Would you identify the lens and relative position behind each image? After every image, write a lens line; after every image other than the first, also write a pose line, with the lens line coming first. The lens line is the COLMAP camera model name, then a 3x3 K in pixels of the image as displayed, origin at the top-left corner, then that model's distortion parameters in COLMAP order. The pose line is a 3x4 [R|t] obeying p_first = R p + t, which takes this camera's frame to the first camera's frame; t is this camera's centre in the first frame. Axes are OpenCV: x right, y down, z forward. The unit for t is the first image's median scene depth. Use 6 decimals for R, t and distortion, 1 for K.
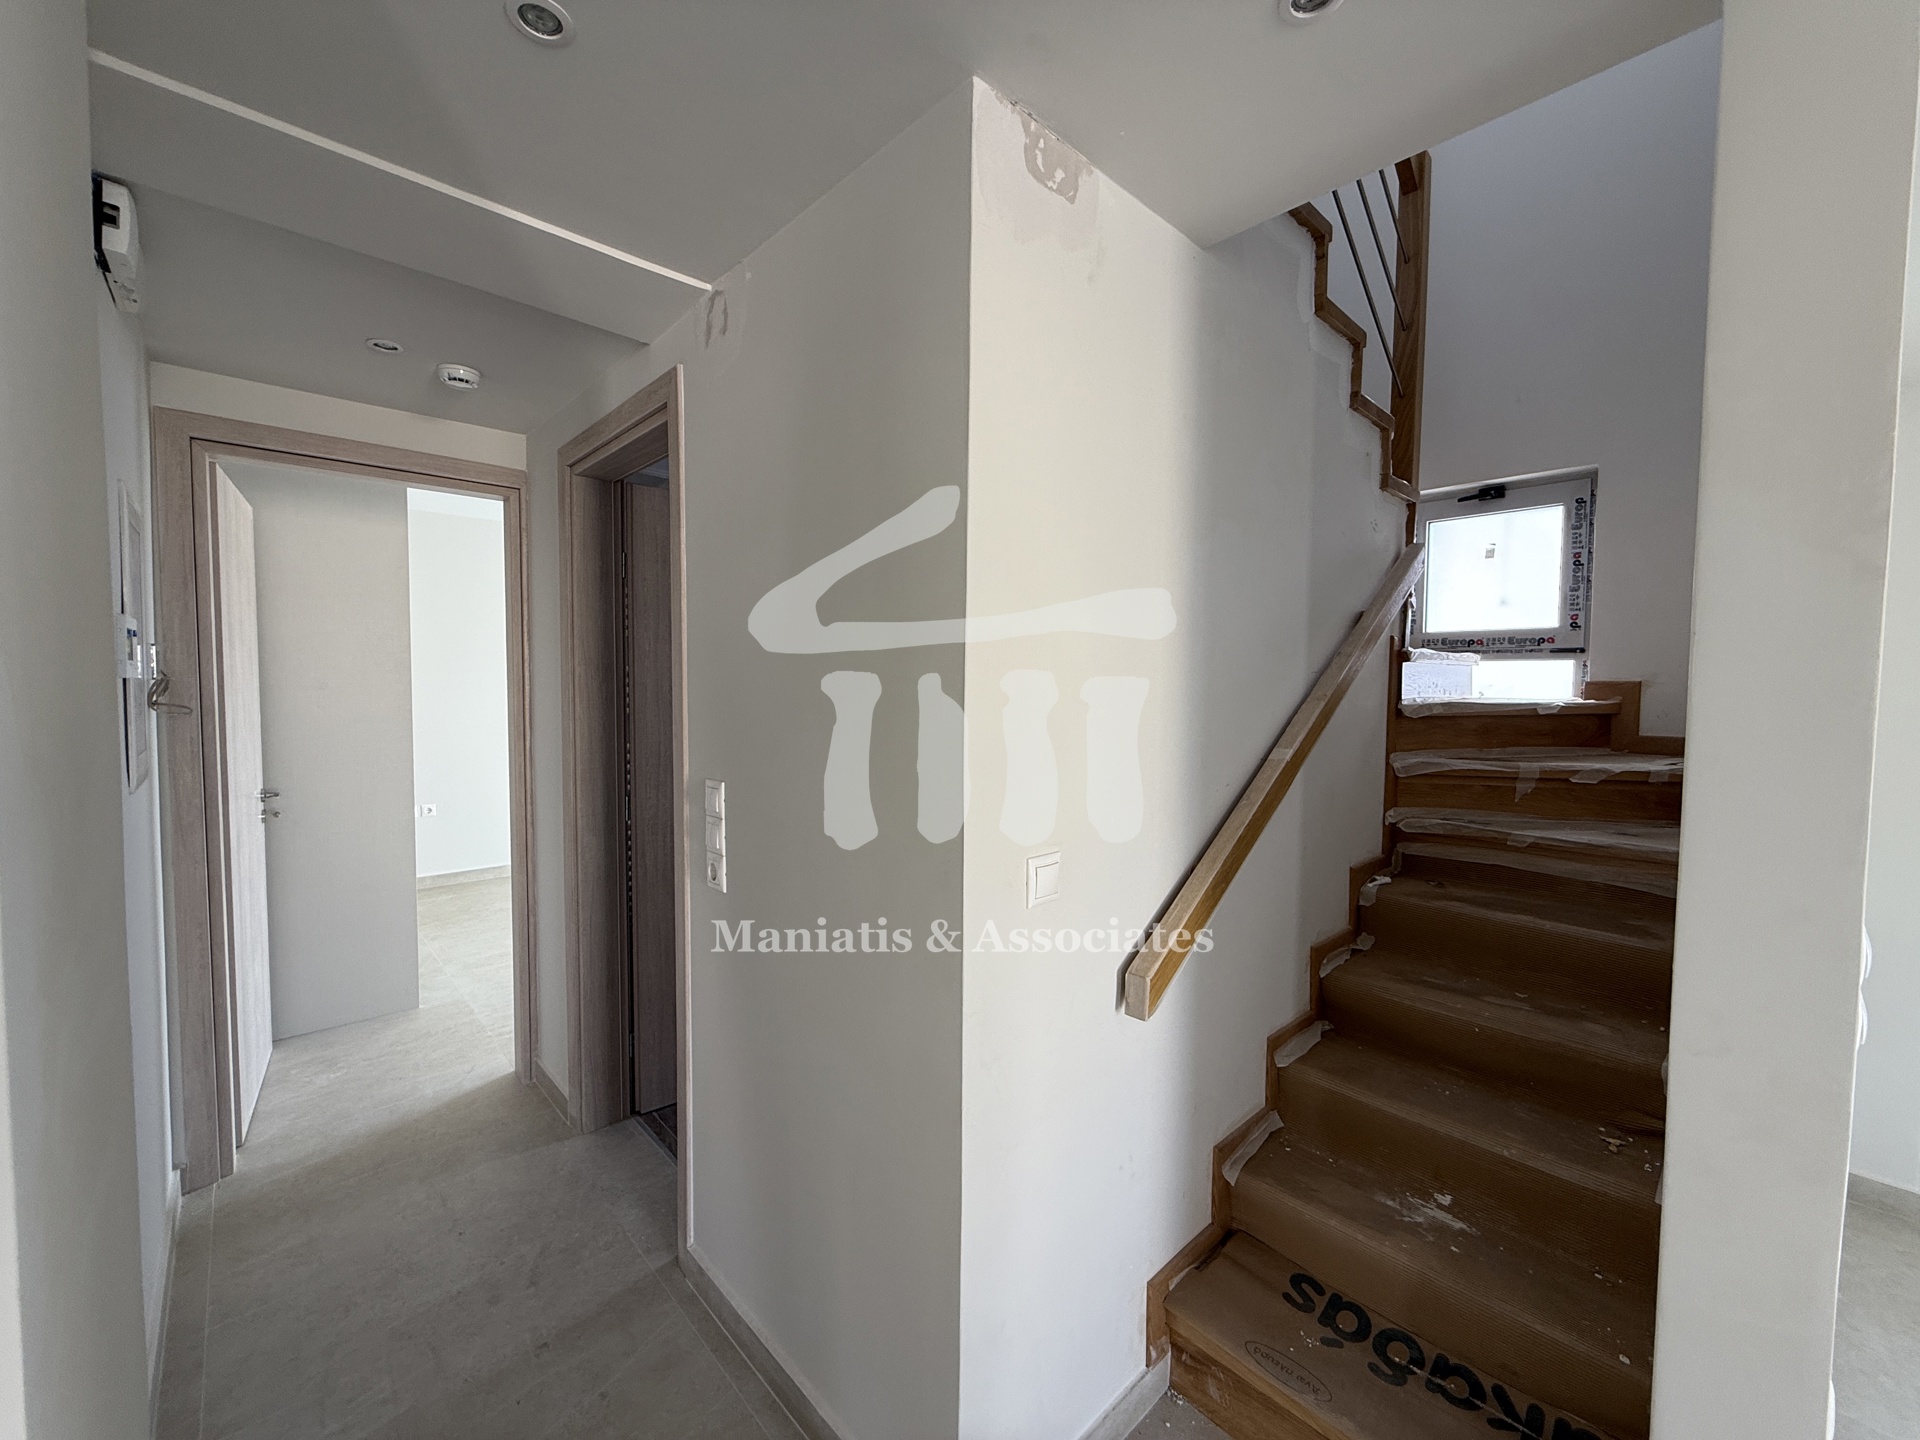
lens RADIAL K [[761.8, 0, 953.7], [0, 761.8, 718.5], [0, 0, 1]] dist [-0.002047, 0.000178]
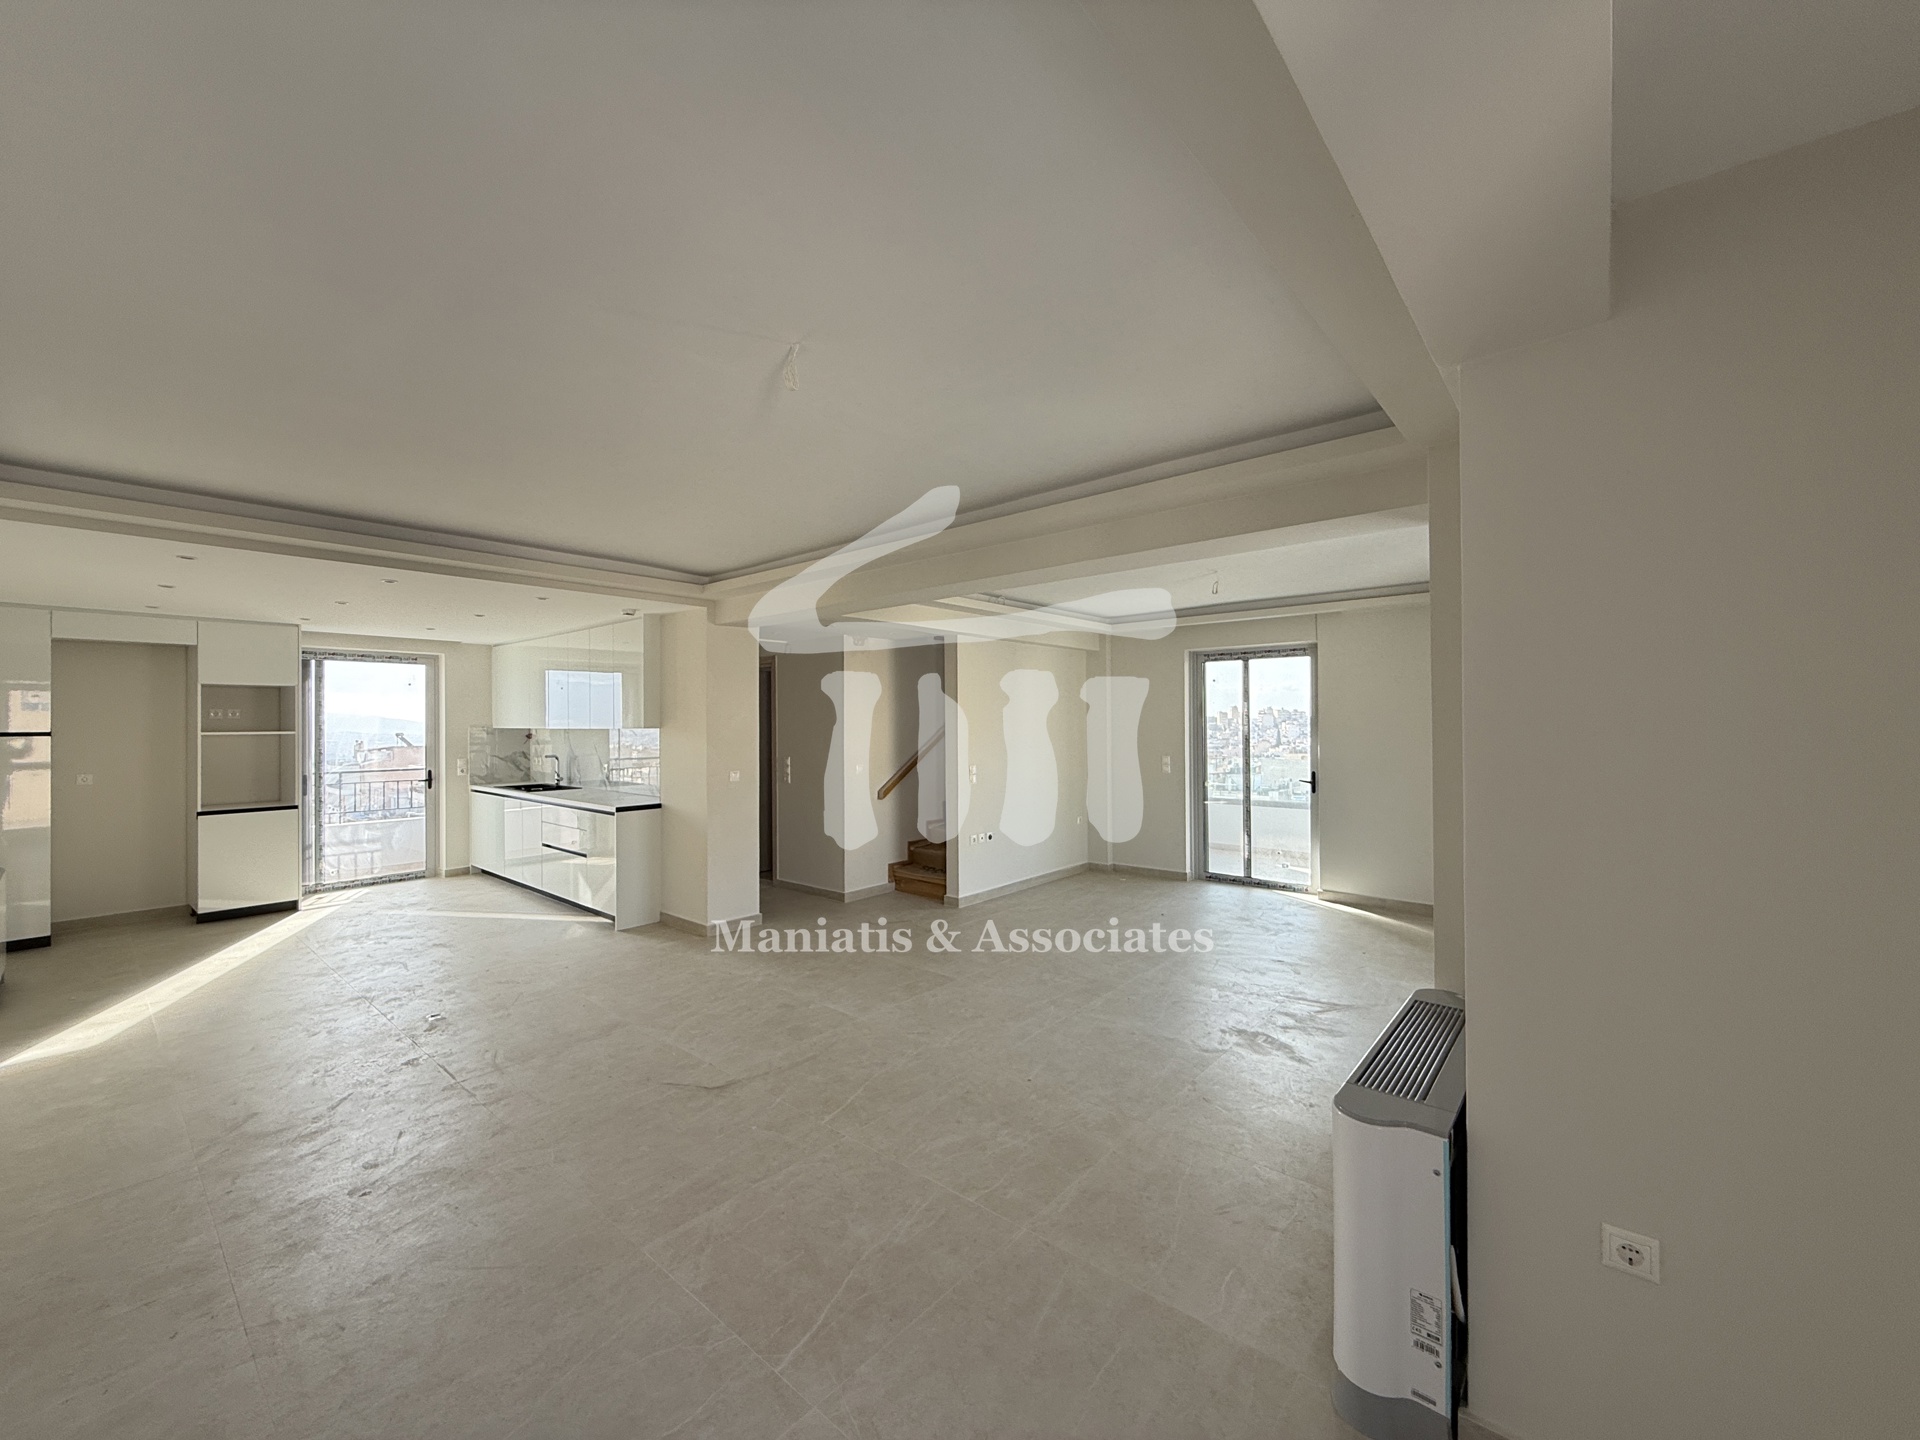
lens RADIAL K [[761.8, 0, 953.7], [0, 761.8, 718.5], [0, 0, 1]] dist [-0.002047, 0.000178]
pose [[0.994128, -0.013500, 0.107361, 0.107736], [0.019442, 0.998325, -0.054496, 0.084672], [-0.106446, 0.056264, 0.992725, -2.342266]]
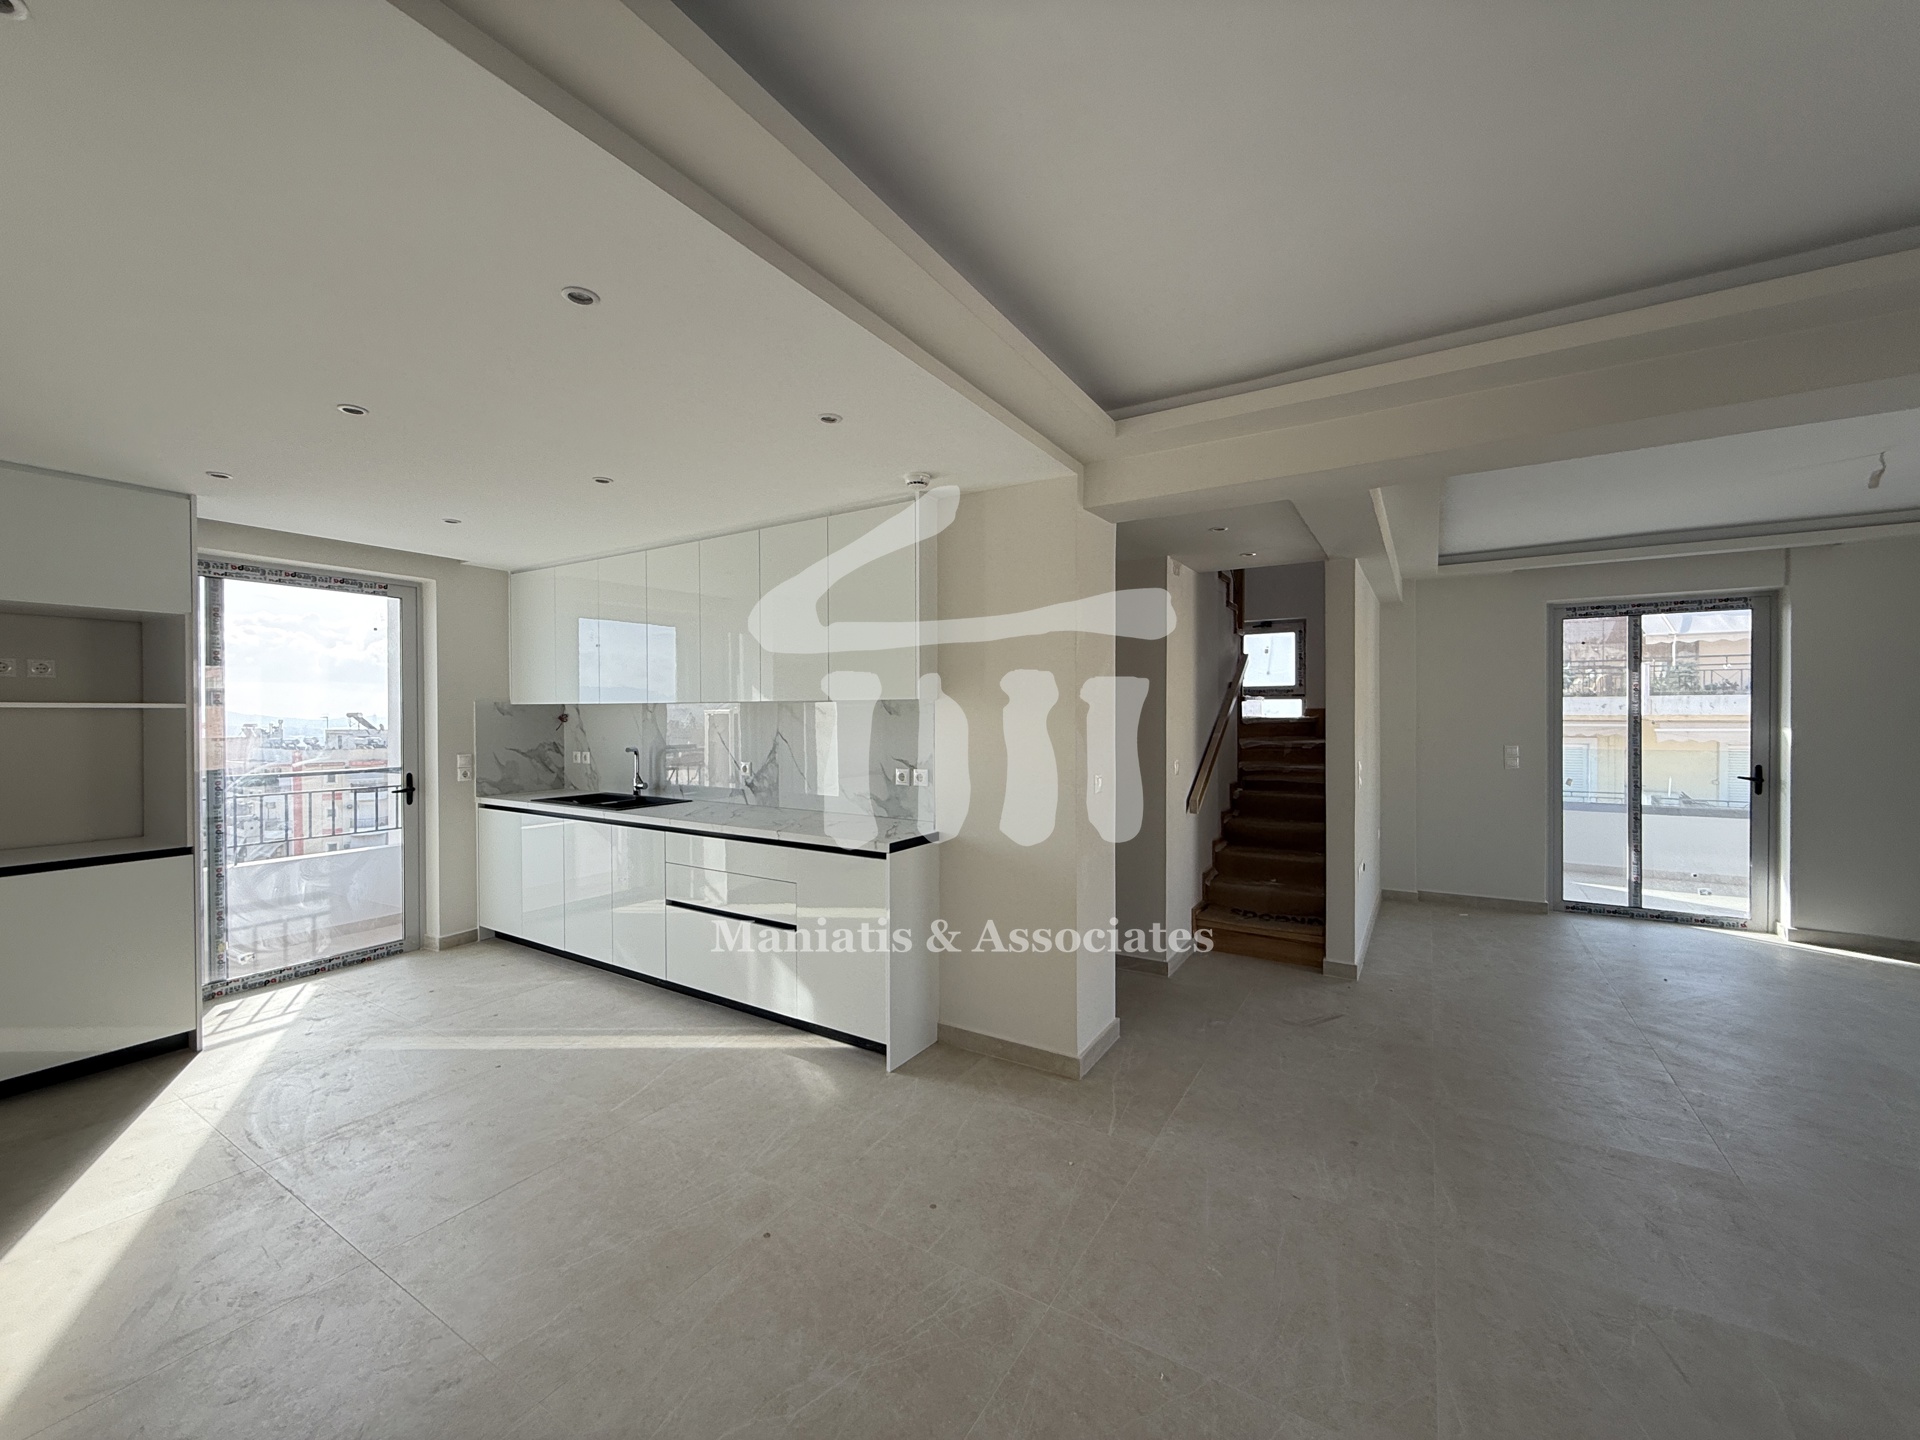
lens RADIAL K [[761.8, 0, 953.7], [0, 761.8, 718.5], [0, 0, 1]] dist [-0.002047, 0.000178]
pose [[0.966019, -0.012942, 0.258146, -0.929482], [0.023898, 0.998940, -0.039348, 0.053892], [-0.257363, 0.044180, 0.965304, -1.110830]]
